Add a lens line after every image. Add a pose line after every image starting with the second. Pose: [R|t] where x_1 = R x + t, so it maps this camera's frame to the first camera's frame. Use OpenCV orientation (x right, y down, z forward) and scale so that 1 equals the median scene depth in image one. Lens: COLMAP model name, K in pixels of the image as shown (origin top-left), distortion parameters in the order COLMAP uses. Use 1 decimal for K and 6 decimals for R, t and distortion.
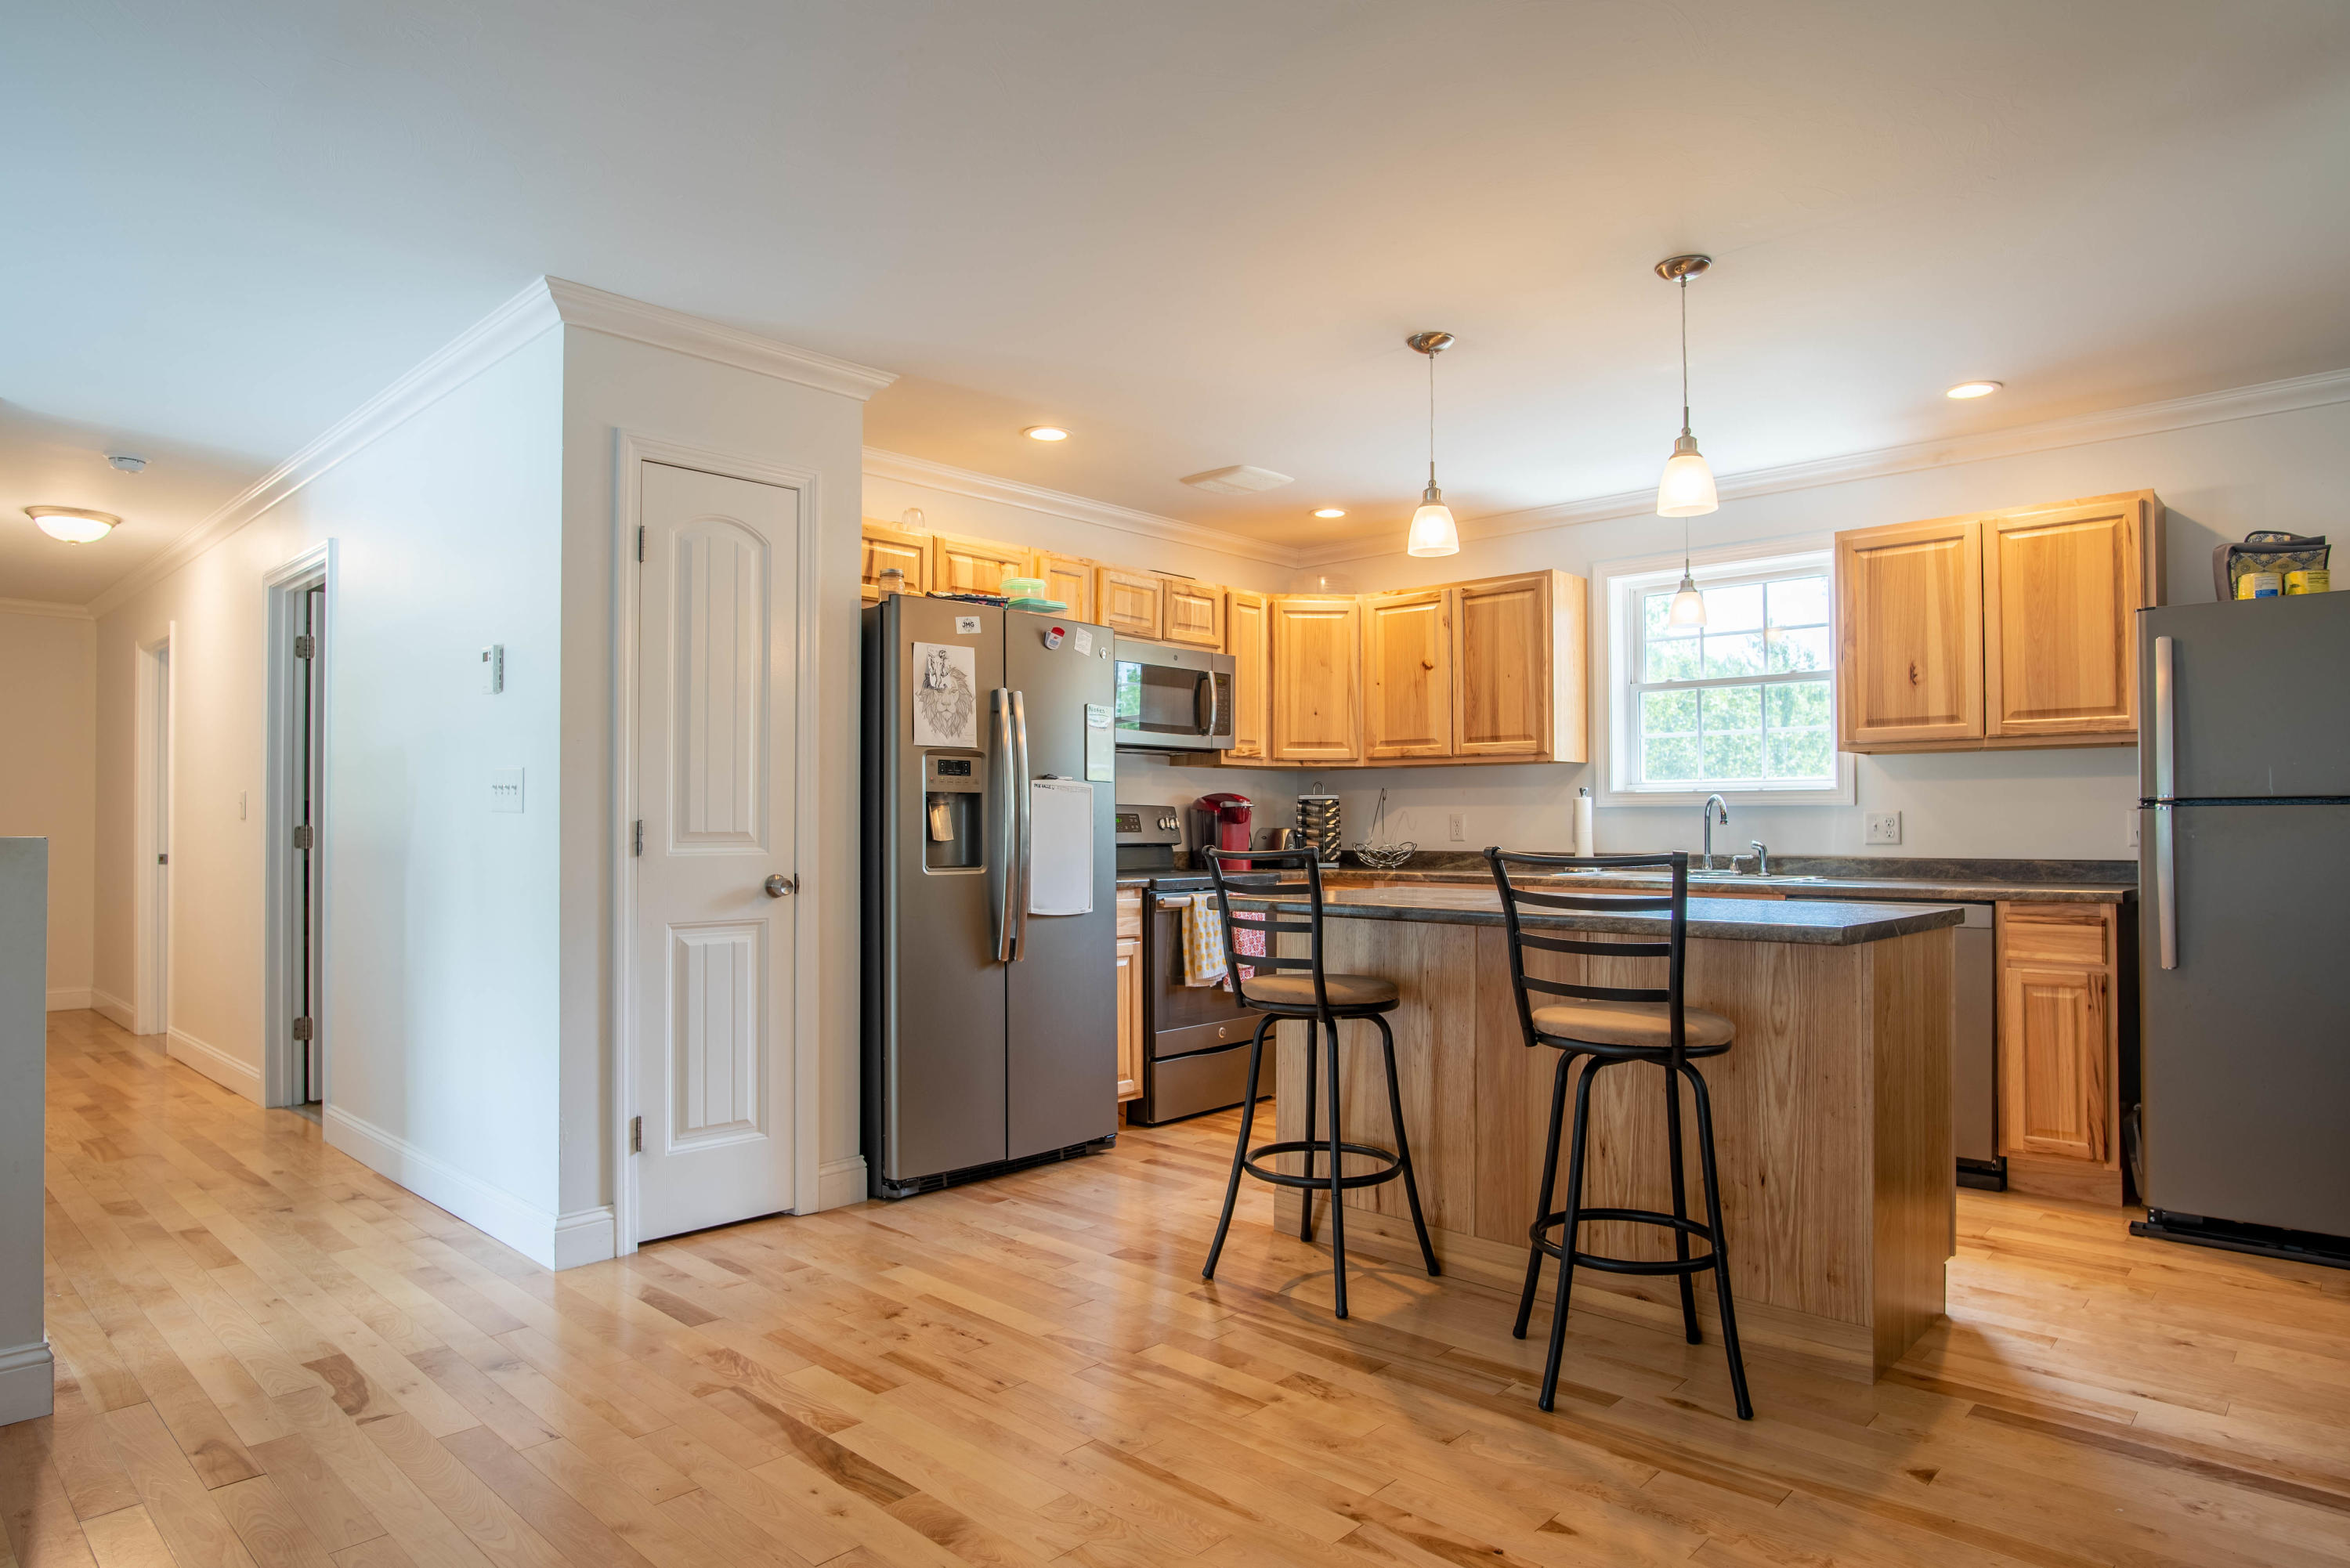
lens RADIAL K [[1405.8, 0, 1148.5], [0, 1405.8, 805.7], [0, 0, 1]] dist [-0.005851, -0.001439]
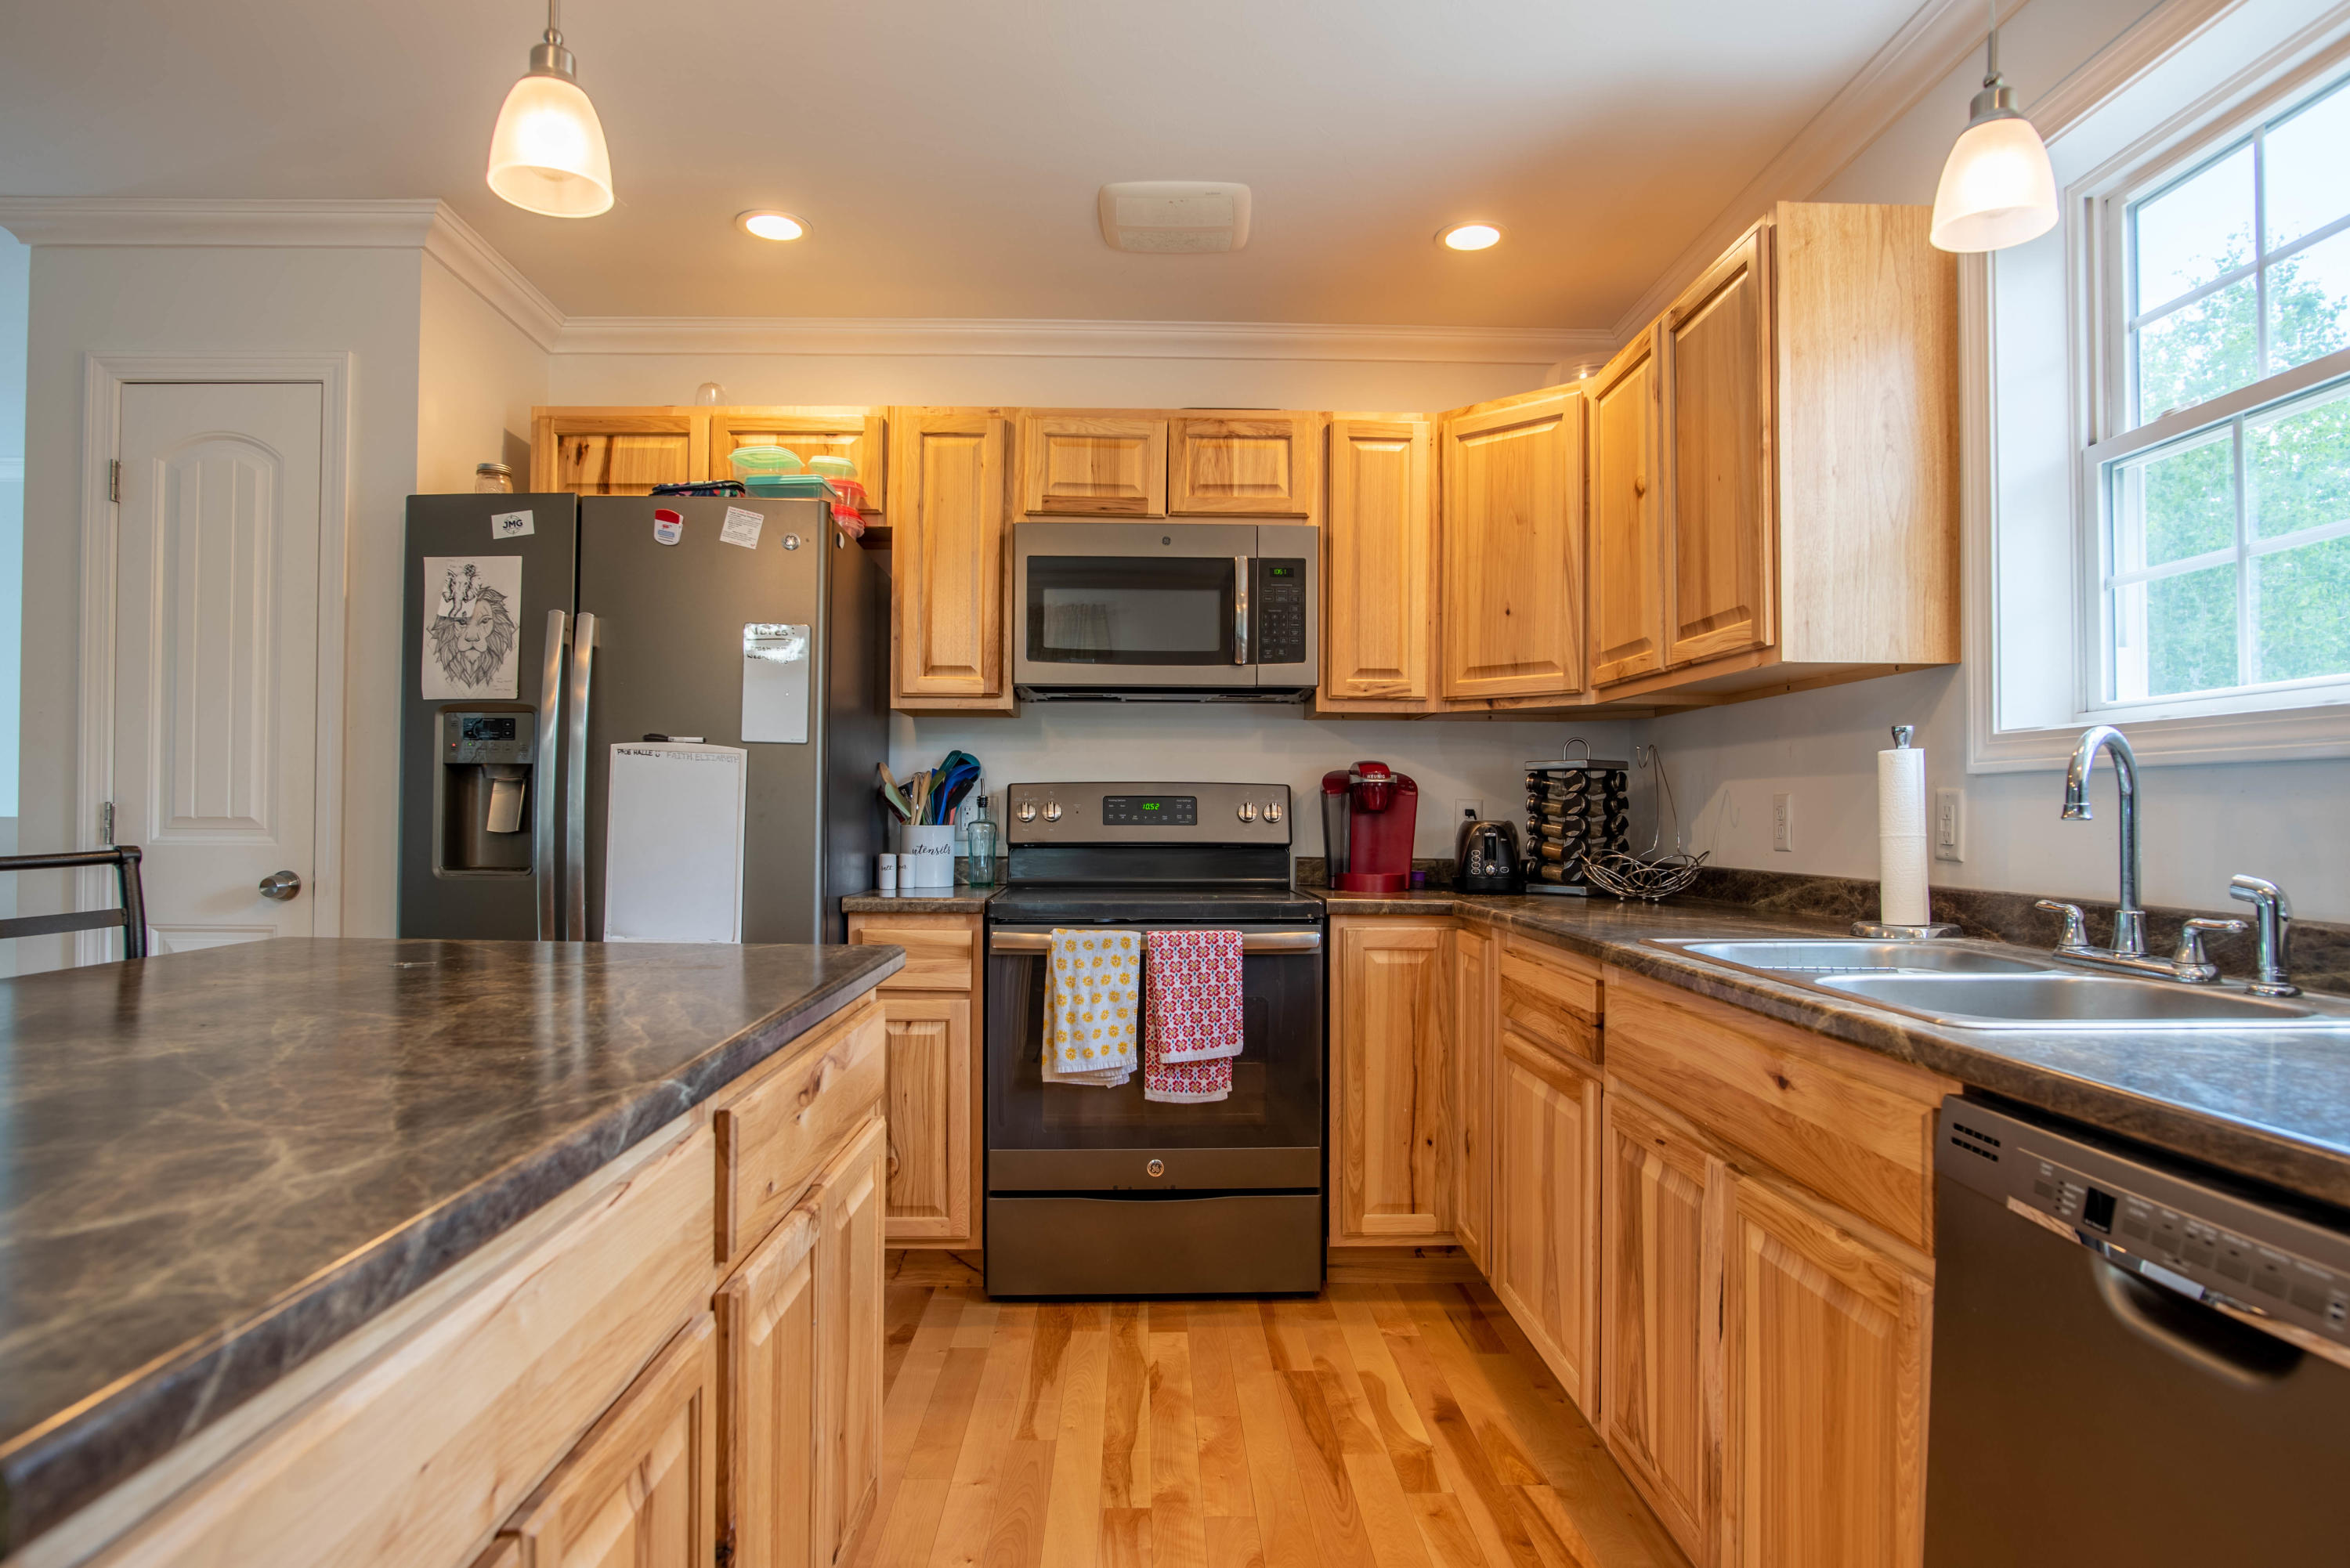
lens RADIAL K [[1405.8, 0, 1148.5], [0, 1405.8, 805.7], [0, 0, 1]] dist [-0.005851, -0.001439]
pose [[0.689799, -0.001206, -0.724000, 0.490316], [0.004136, 0.999989, 0.002274, 0.009285], [0.723989, -0.004563, 0.689796, 0.613136]]
